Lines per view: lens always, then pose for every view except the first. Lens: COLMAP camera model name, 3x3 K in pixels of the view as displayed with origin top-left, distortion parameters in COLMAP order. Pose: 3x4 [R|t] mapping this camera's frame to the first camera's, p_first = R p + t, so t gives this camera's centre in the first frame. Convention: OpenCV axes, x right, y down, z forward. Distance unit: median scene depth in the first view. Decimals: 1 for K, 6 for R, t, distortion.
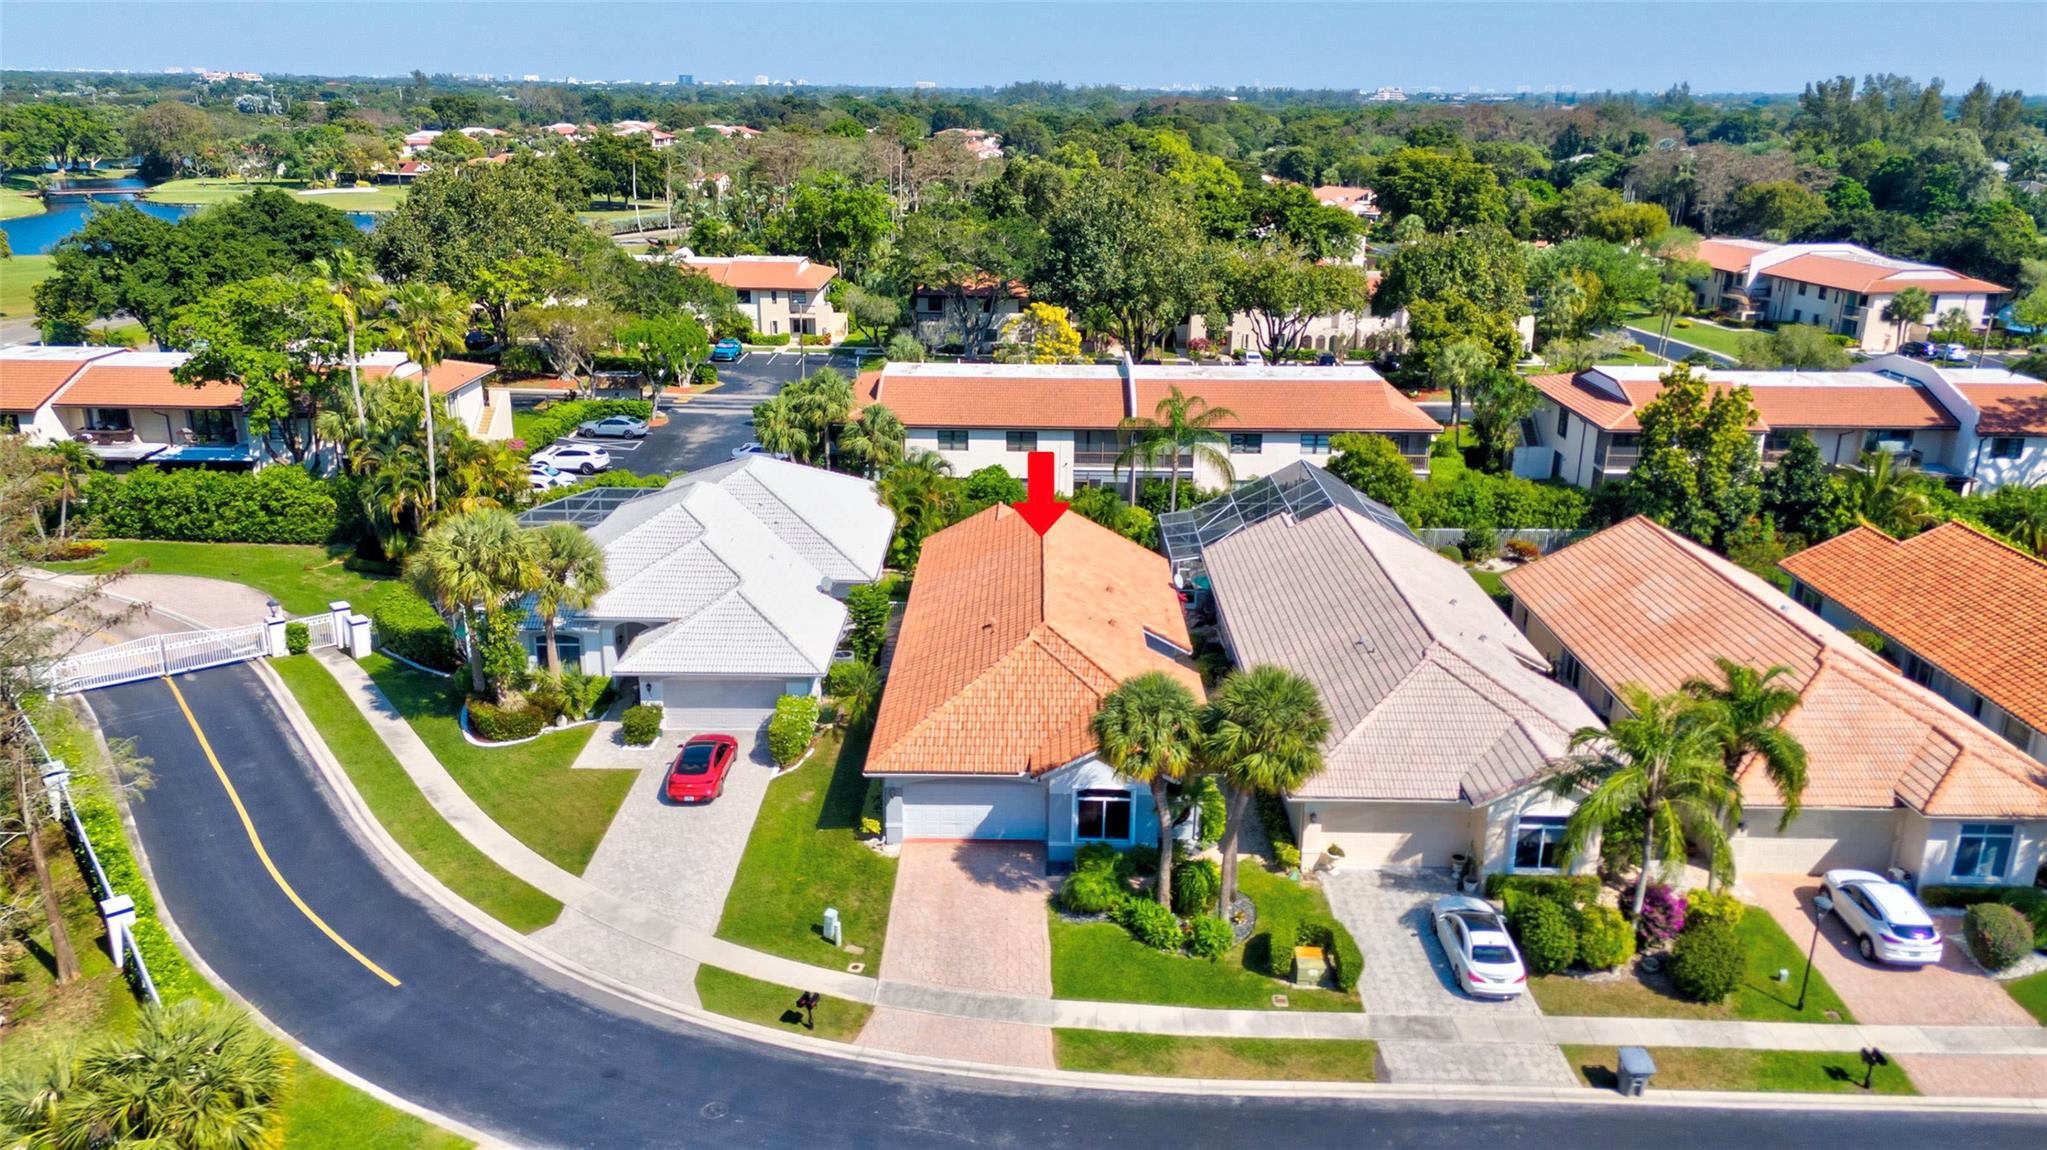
lens RADIAL K [[1503.2, 0, 1023.5], [0, 1503.2, 575.0], [0, 0, 1]] dist [0.077807, -0.058222]
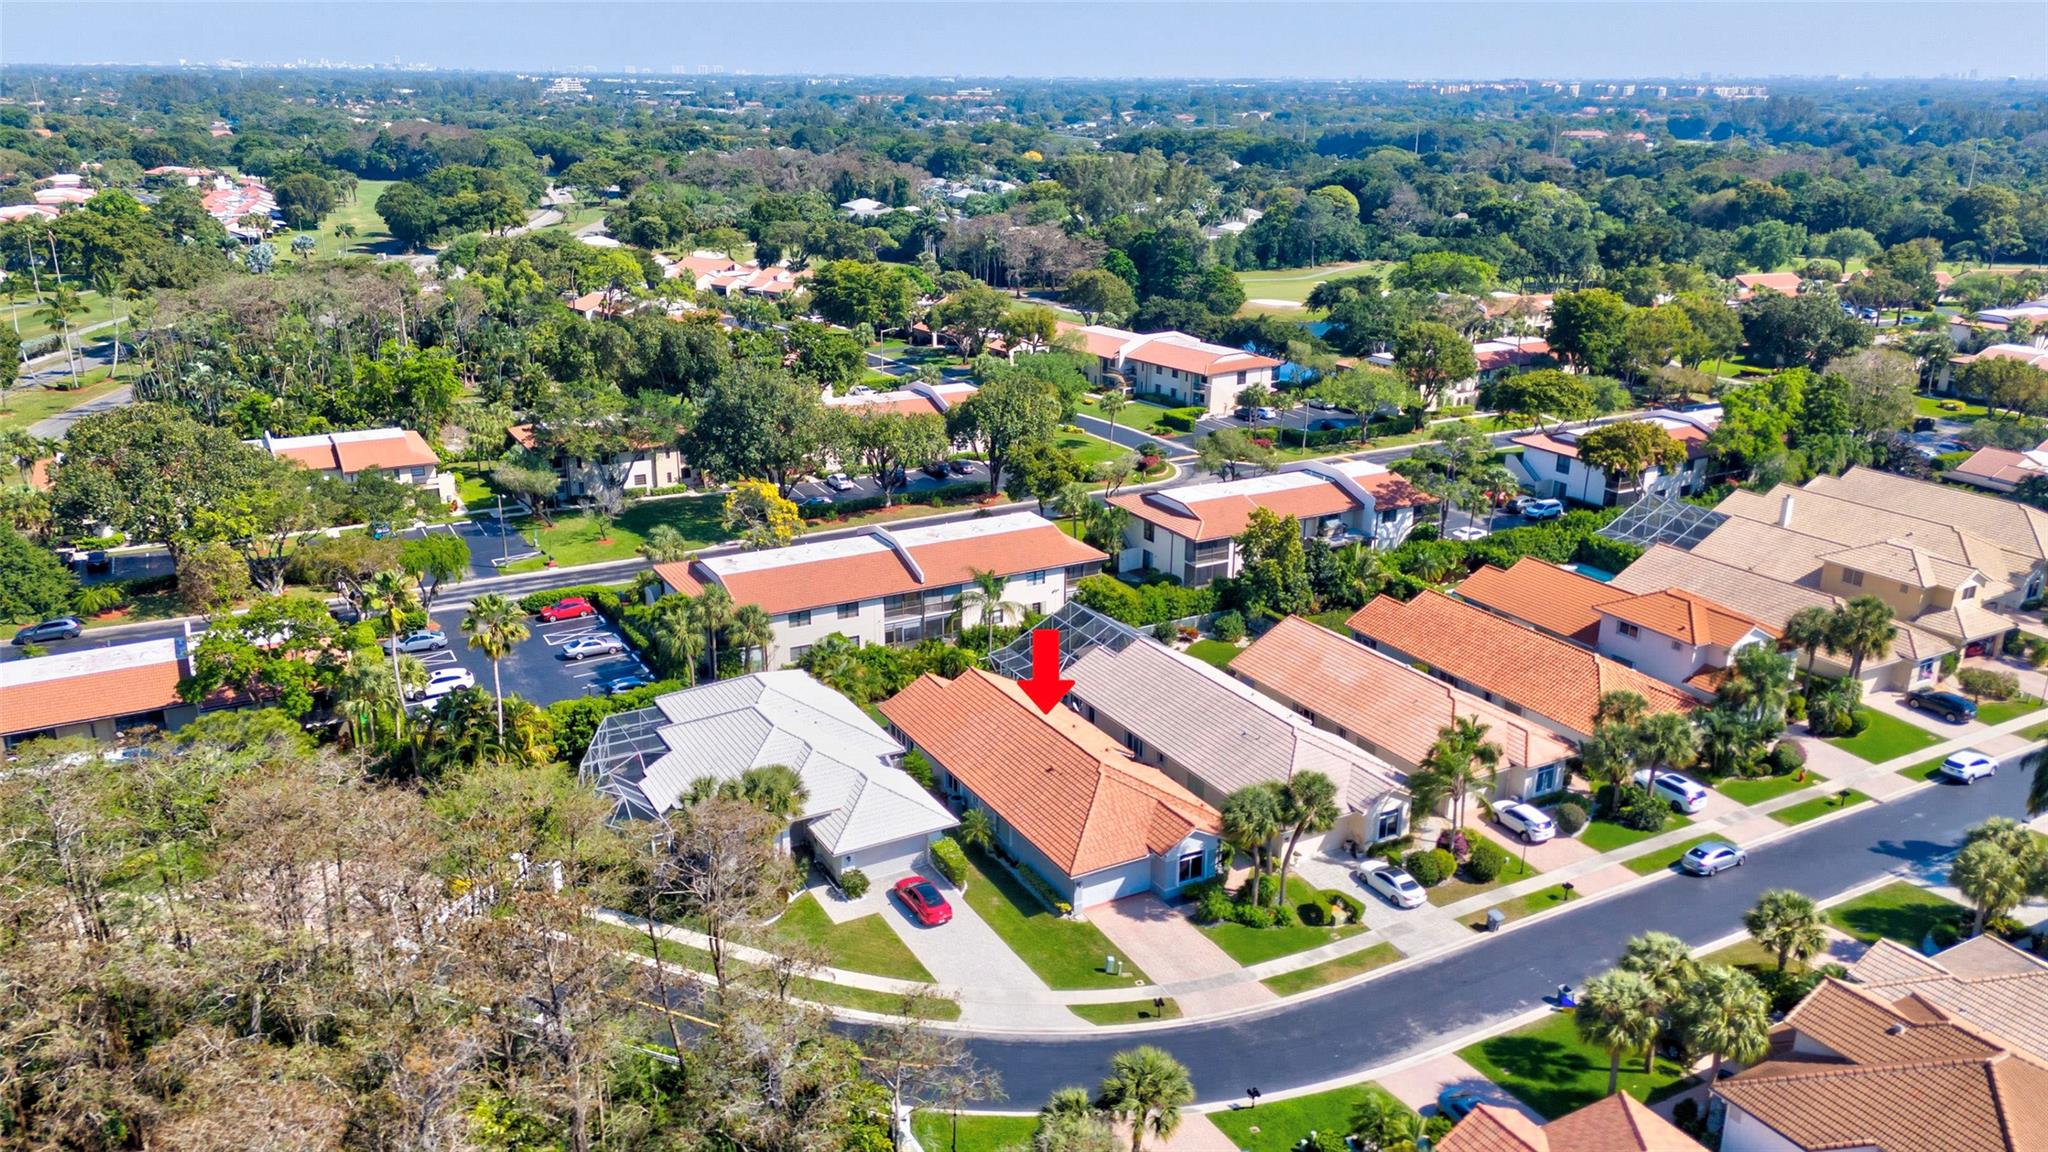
lens RADIAL K [[1498.3, 0, 1024.0], [0, 1498.3, 576.0], [0, 0, 1]] dist [0.109374, -0.131450]
pose [[0.868690, -0.162284, 0.468019, -0.567851], [0.155766, 0.986376, 0.052906, -0.193368], [-0.470228, 0.026942, 0.882133, -0.312958]]
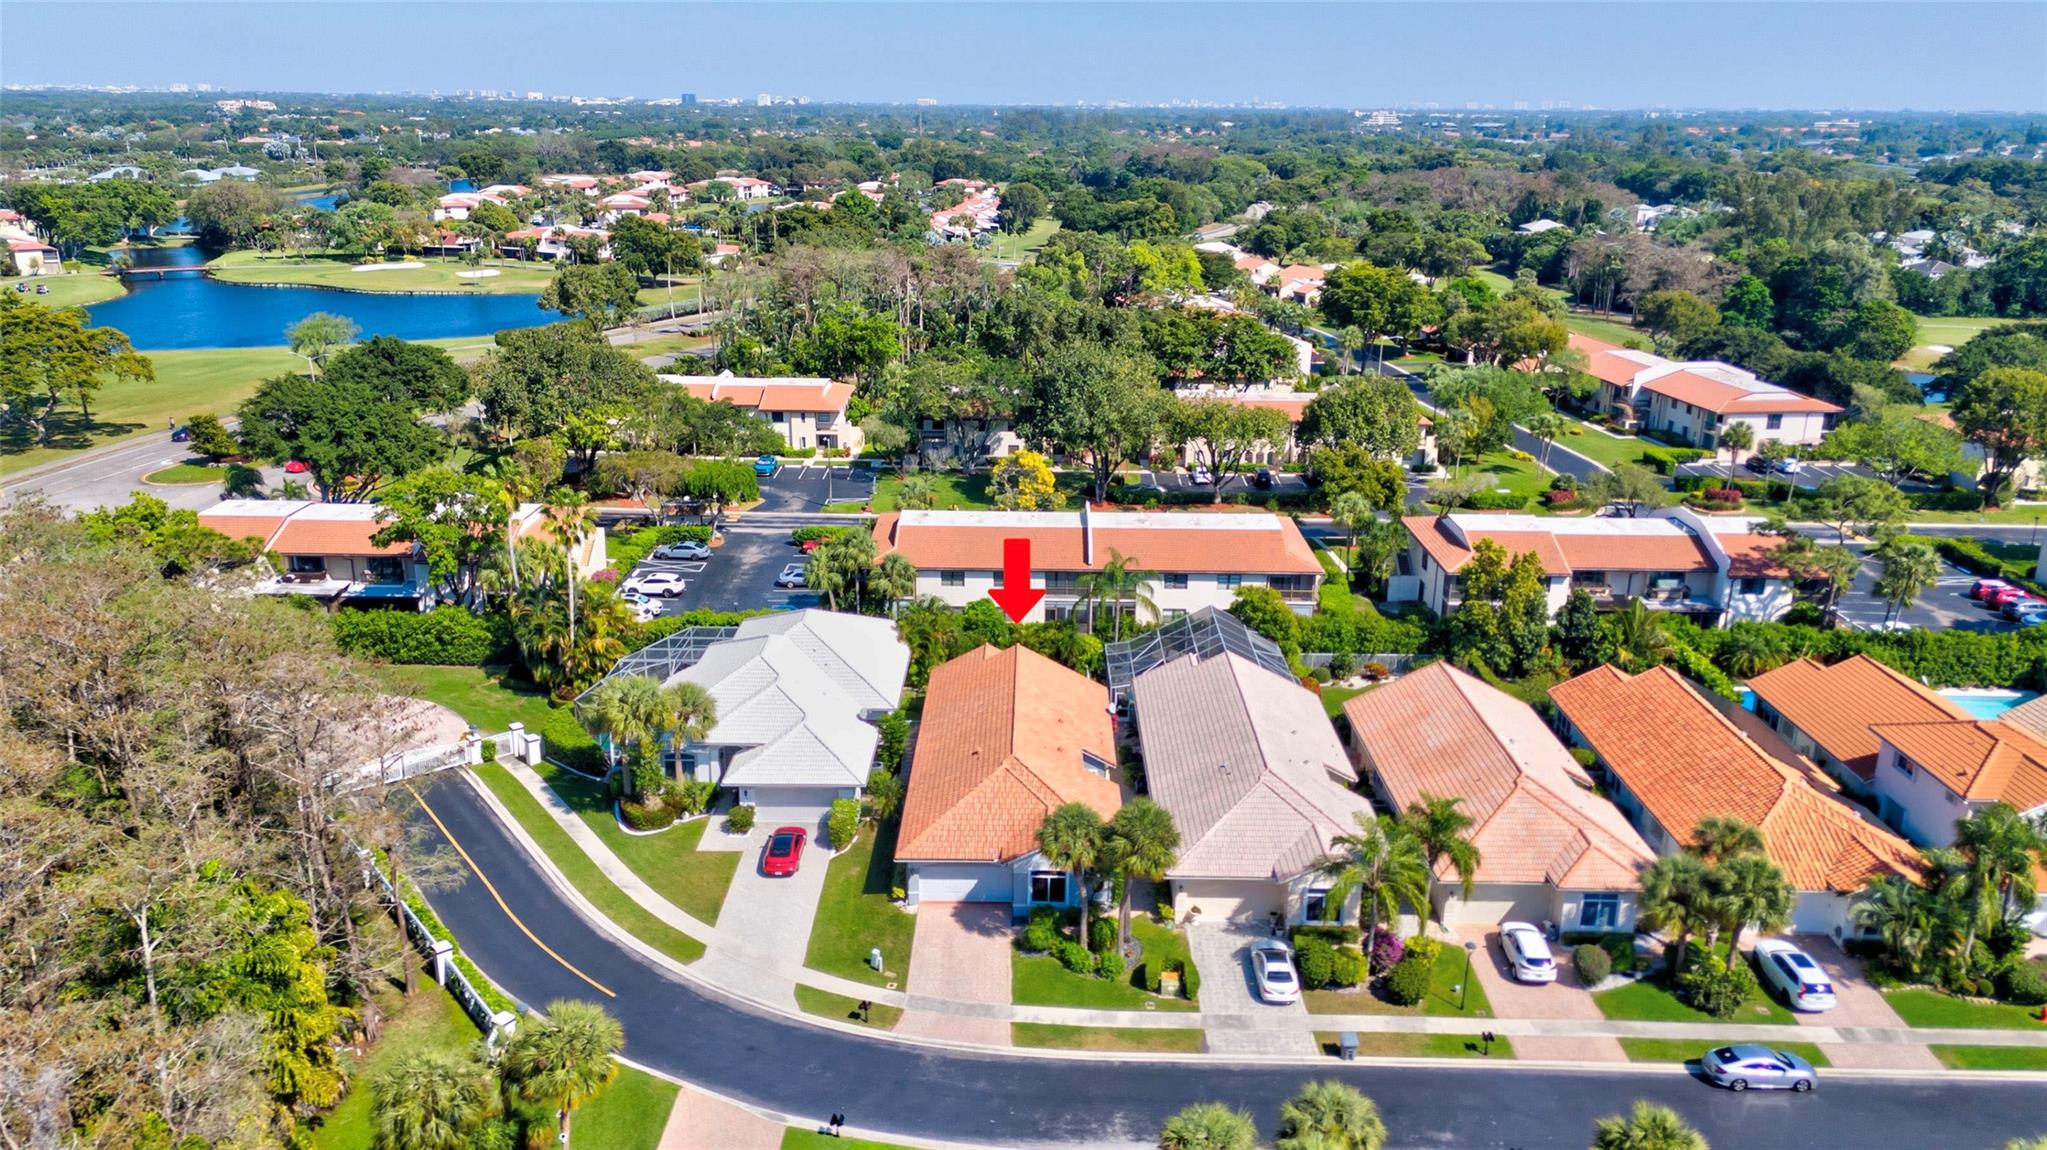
lens RADIAL K [[1497.6, 0, 1023.5], [0, 1497.6, 575.0], [0, 0, 1]] dist [0.109374, -0.131450]
pose [[0.999999, -0.001134, -0.000676, 0.018209], [0.001128, 0.999961, -0.008732, -0.094768], [0.000685, 0.008731, 0.999962, -0.354938]]
